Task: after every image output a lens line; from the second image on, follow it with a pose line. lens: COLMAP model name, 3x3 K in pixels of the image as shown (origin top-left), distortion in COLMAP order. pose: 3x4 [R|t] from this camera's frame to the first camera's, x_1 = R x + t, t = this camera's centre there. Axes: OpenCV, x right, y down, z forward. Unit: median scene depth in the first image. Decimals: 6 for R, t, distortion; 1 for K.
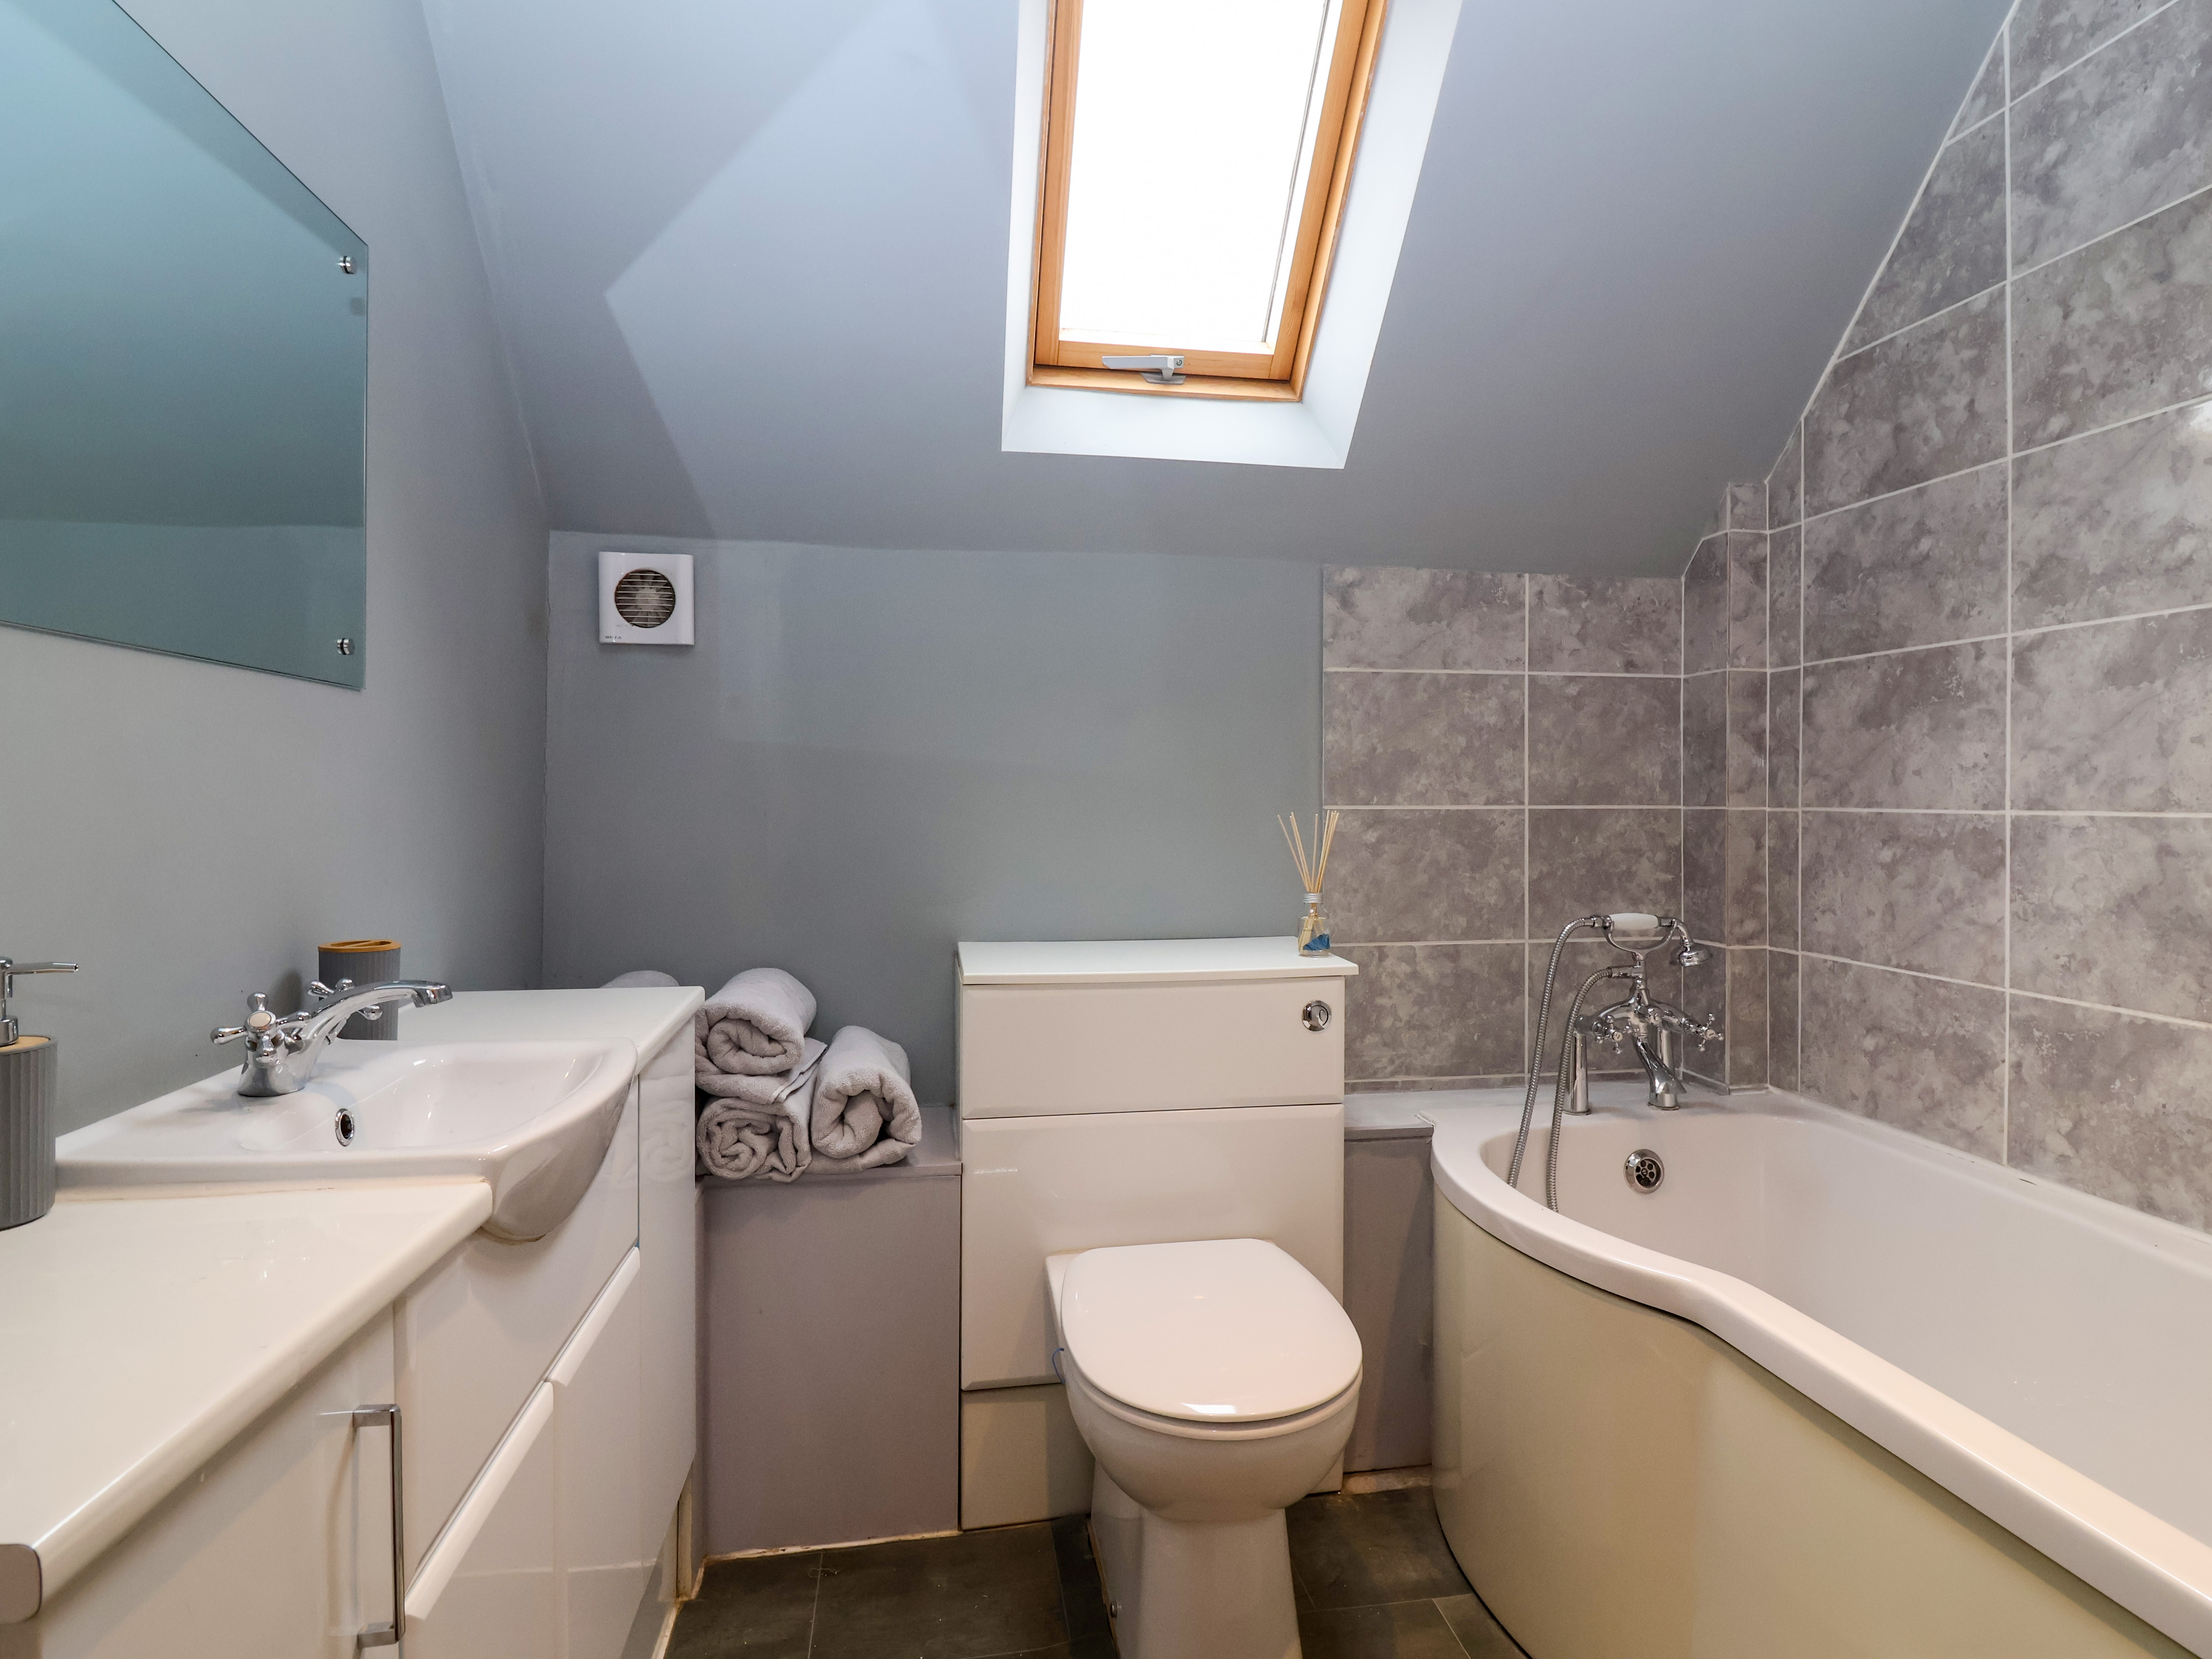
lens RADIAL K [[1168.8, 0, 1123.5], [0, 1168.8, 802.7], [0, 0, 1]] dist [0.005246, -0.015582]
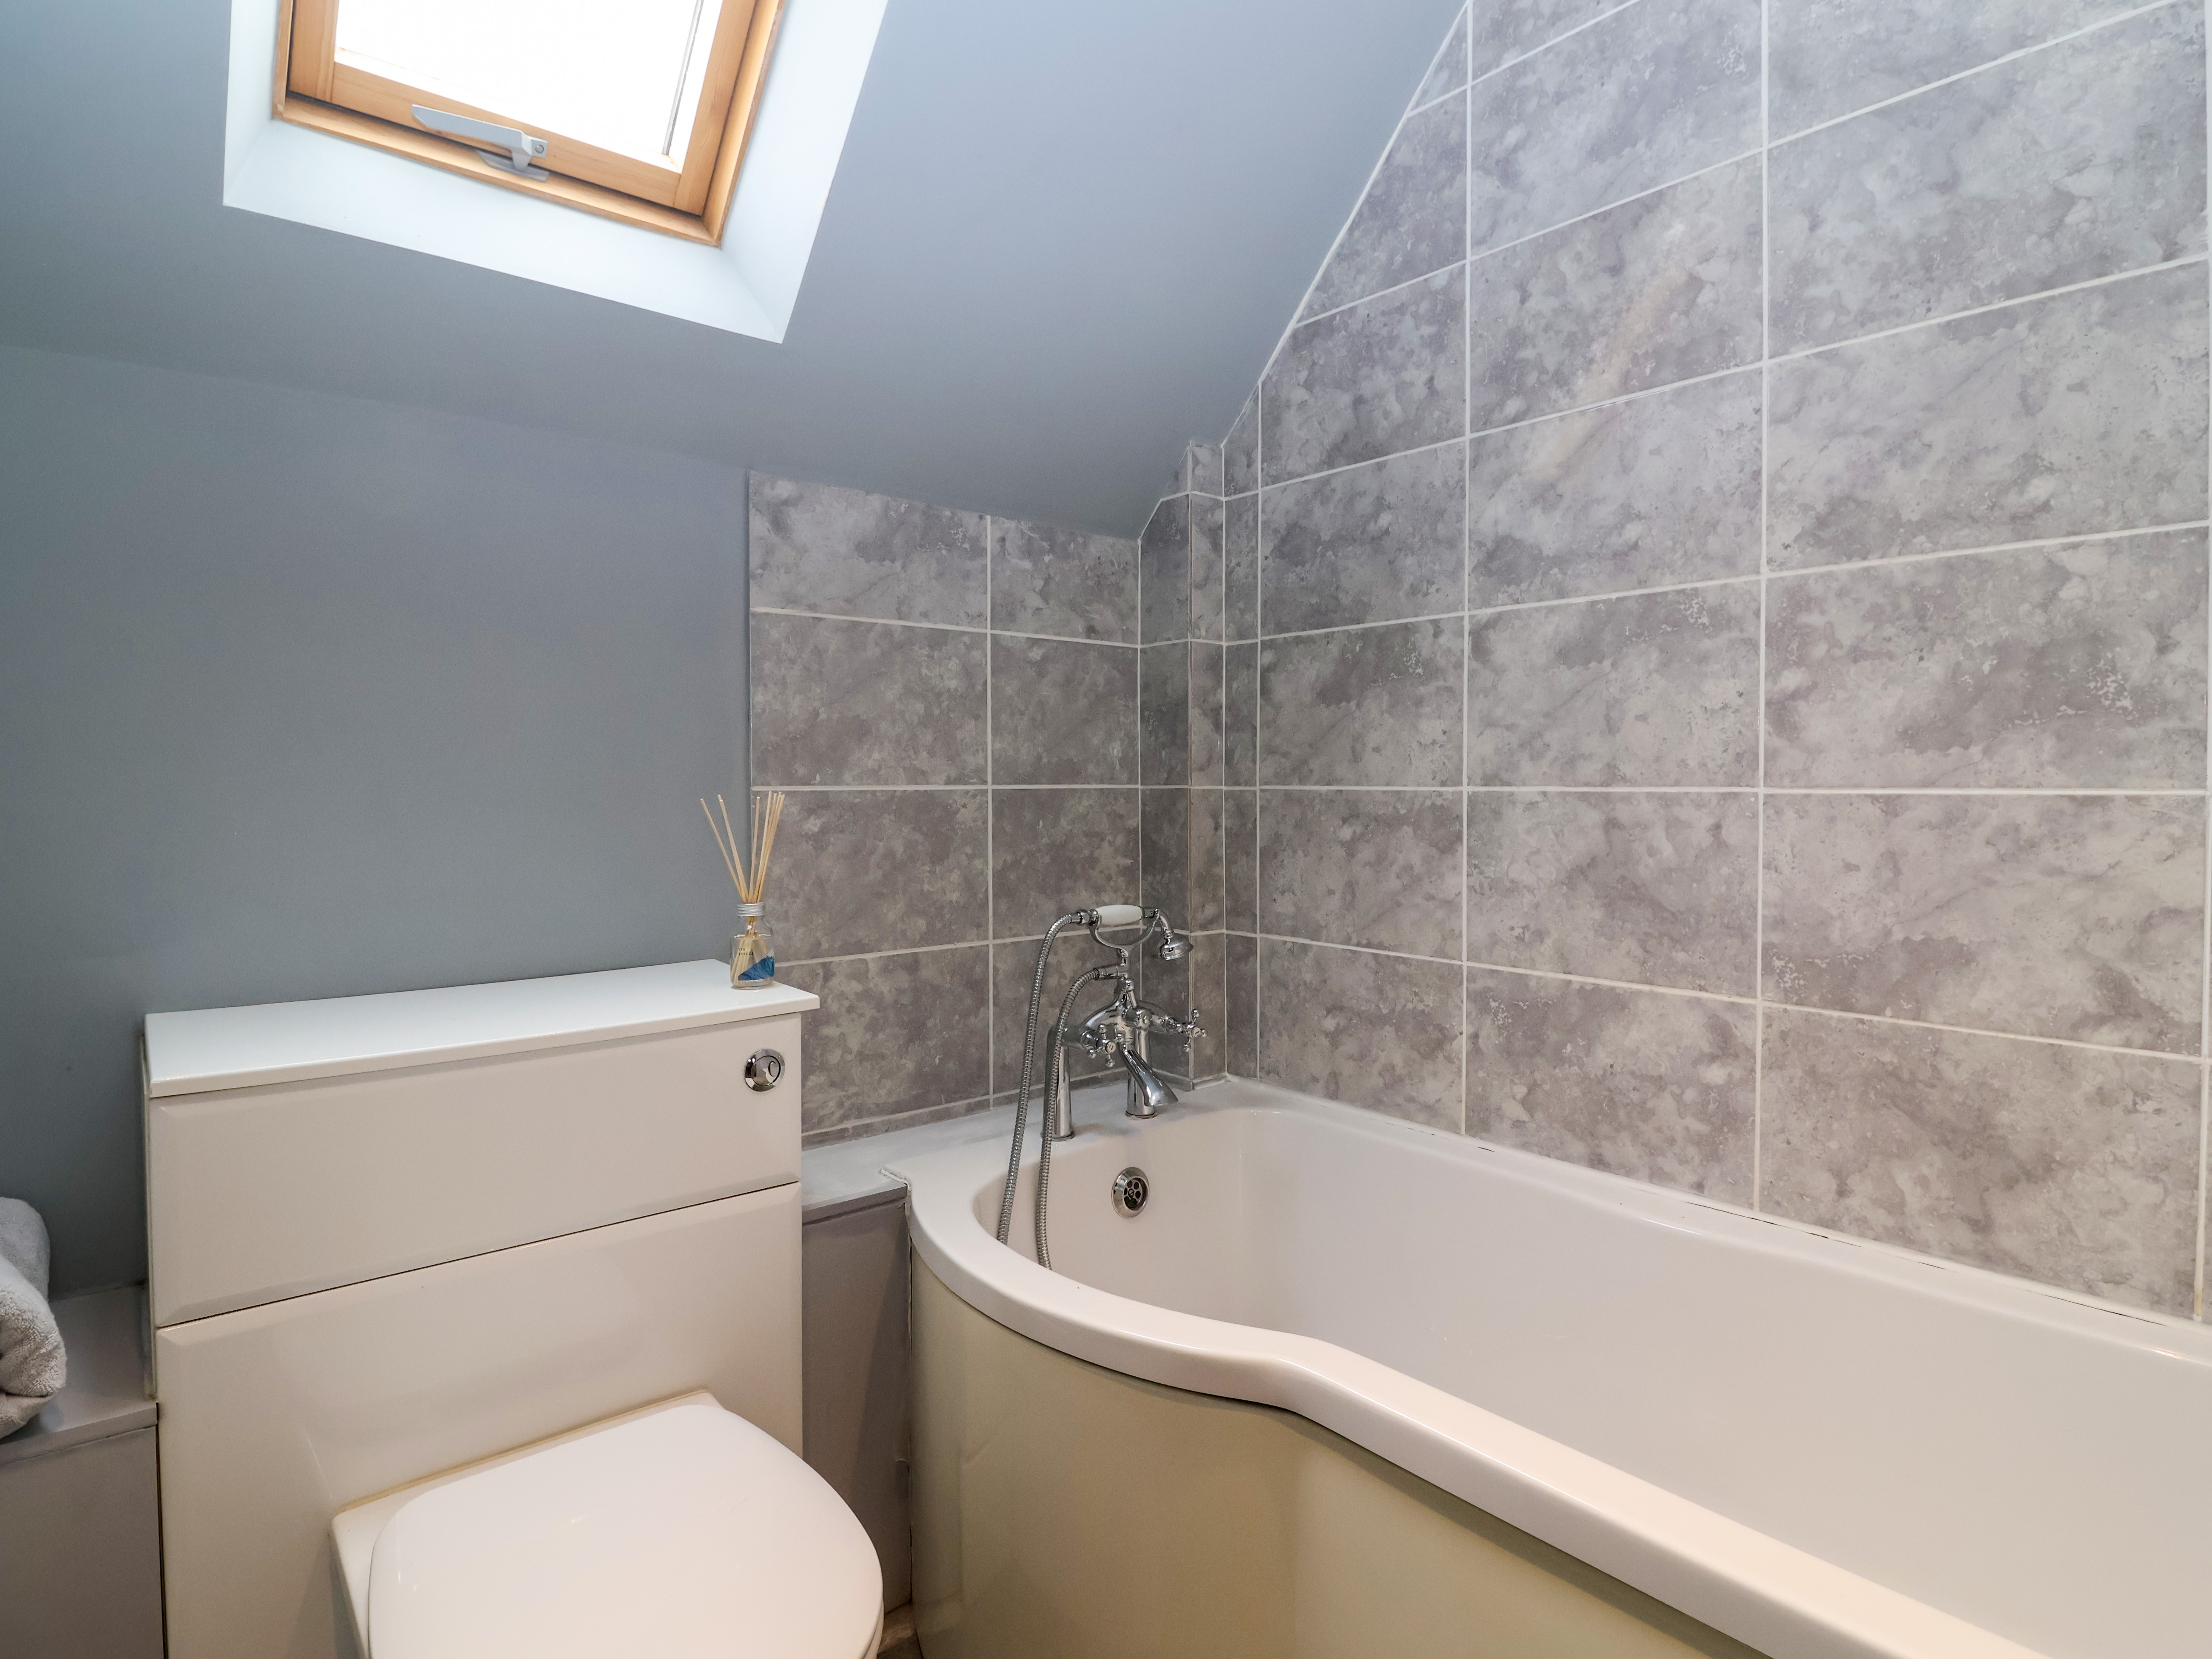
lens RADIAL K [[1168.8, 0, 1123.5], [0, 1168.8, 802.7], [0, 0, 1]] dist [0.005246, -0.015582]
pose [[0.855825, -0.011527, 0.517137, -0.021141], [0.005020, 0.999890, 0.013979, 0.004571], [-0.517241, -0.009368, 0.855789, 0.259340]]
